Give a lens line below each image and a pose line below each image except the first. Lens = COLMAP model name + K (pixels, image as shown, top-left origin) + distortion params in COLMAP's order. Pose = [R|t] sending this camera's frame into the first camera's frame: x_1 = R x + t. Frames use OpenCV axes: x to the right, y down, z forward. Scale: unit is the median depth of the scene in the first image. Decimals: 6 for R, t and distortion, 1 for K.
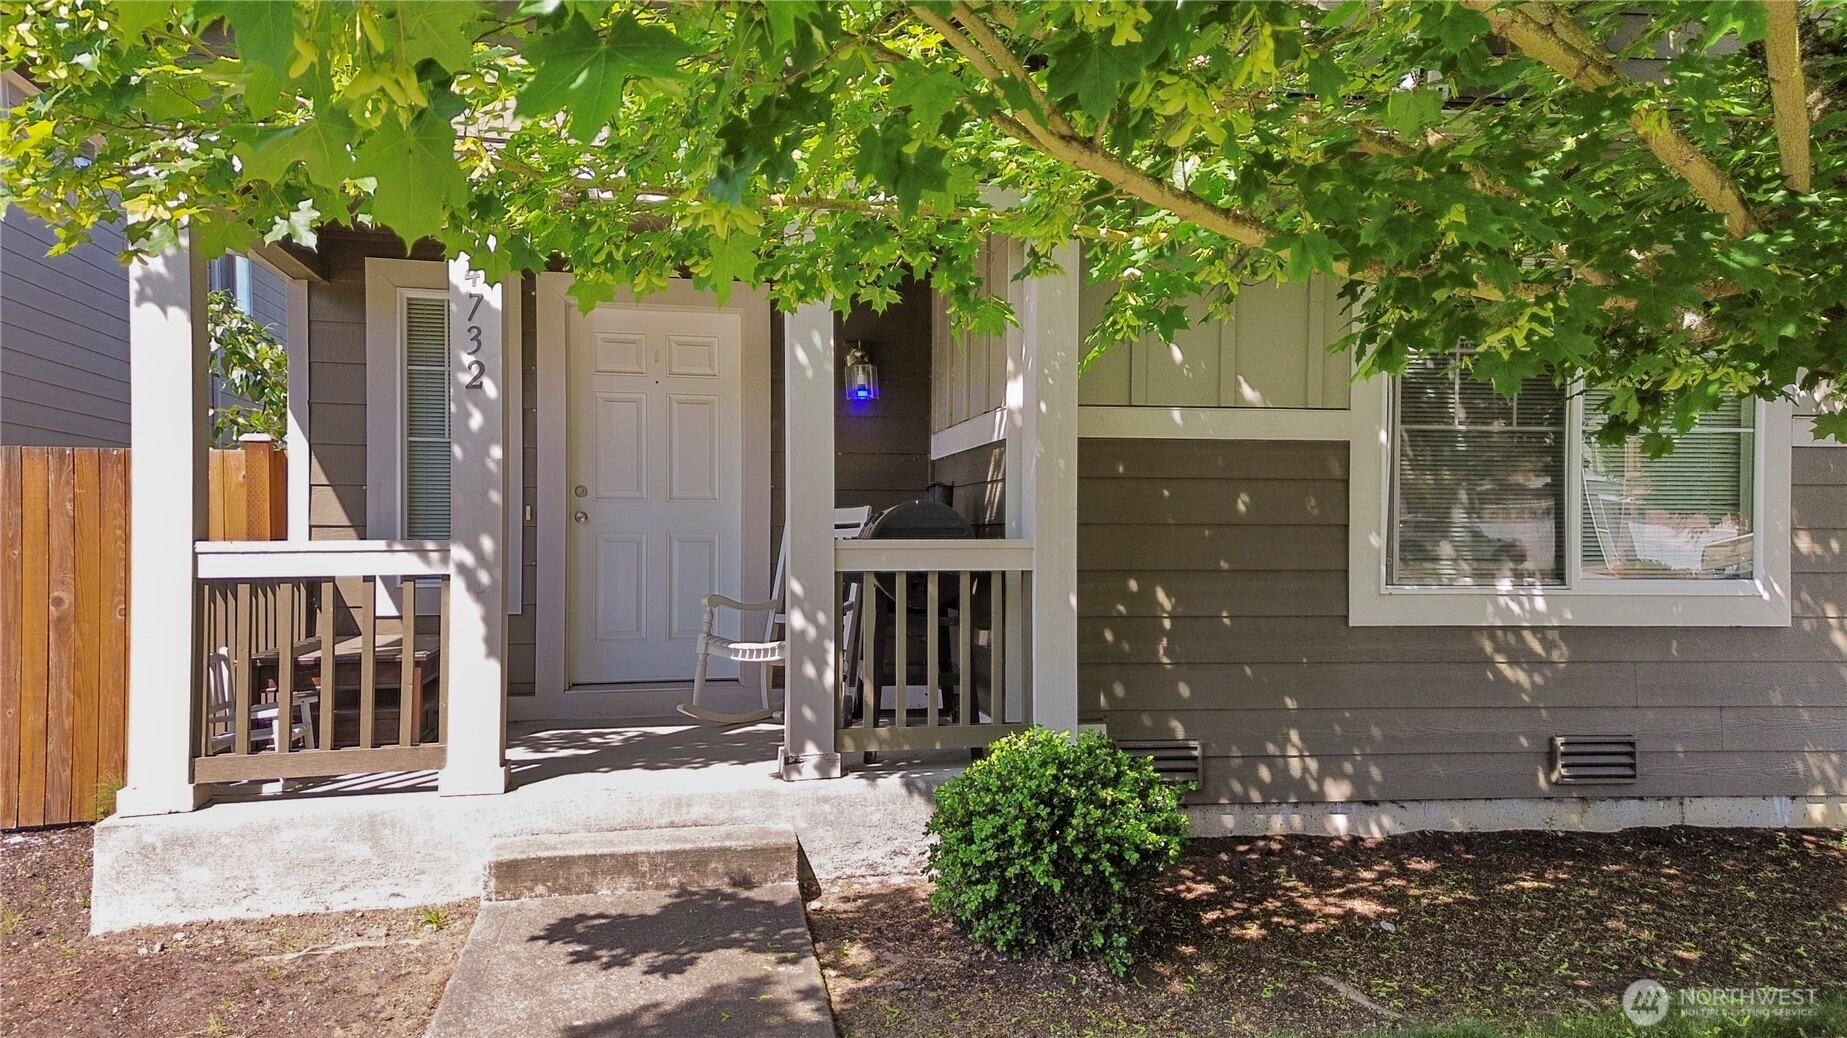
lens RADIAL K [[1323.1, 0, 923.5], [0, 1323.1, 519.0], [0, 0, 1]] dist [0.066675, -0.064653]
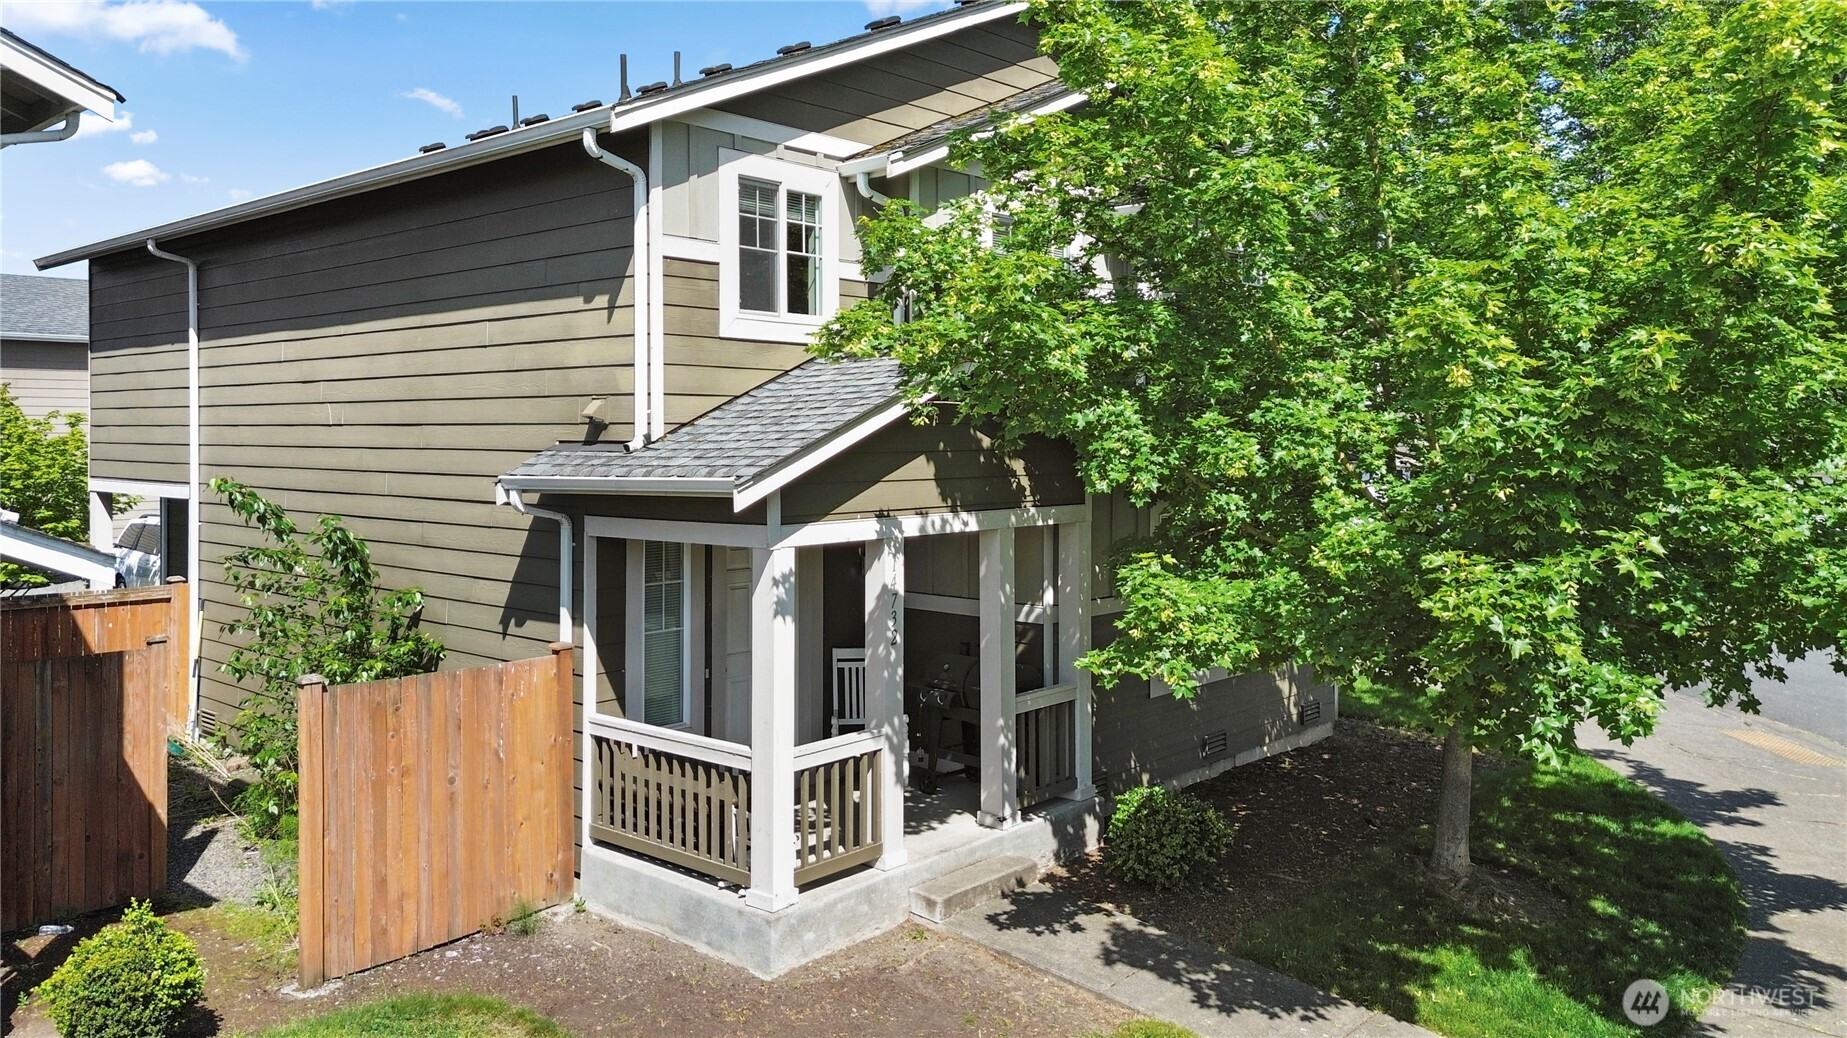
lens RADIAL K [[1323.1, 0, 923.5], [0, 1323.1, 519.0], [0, 0, 1]] dist [0.066675, -0.064653]
pose [[0.818129, -0.041088, 0.573565, -1.395090], [0.015328, 0.998648, 0.049676, -0.366989], [-0.574830, -0.031850, 0.817653, -0.486878]]
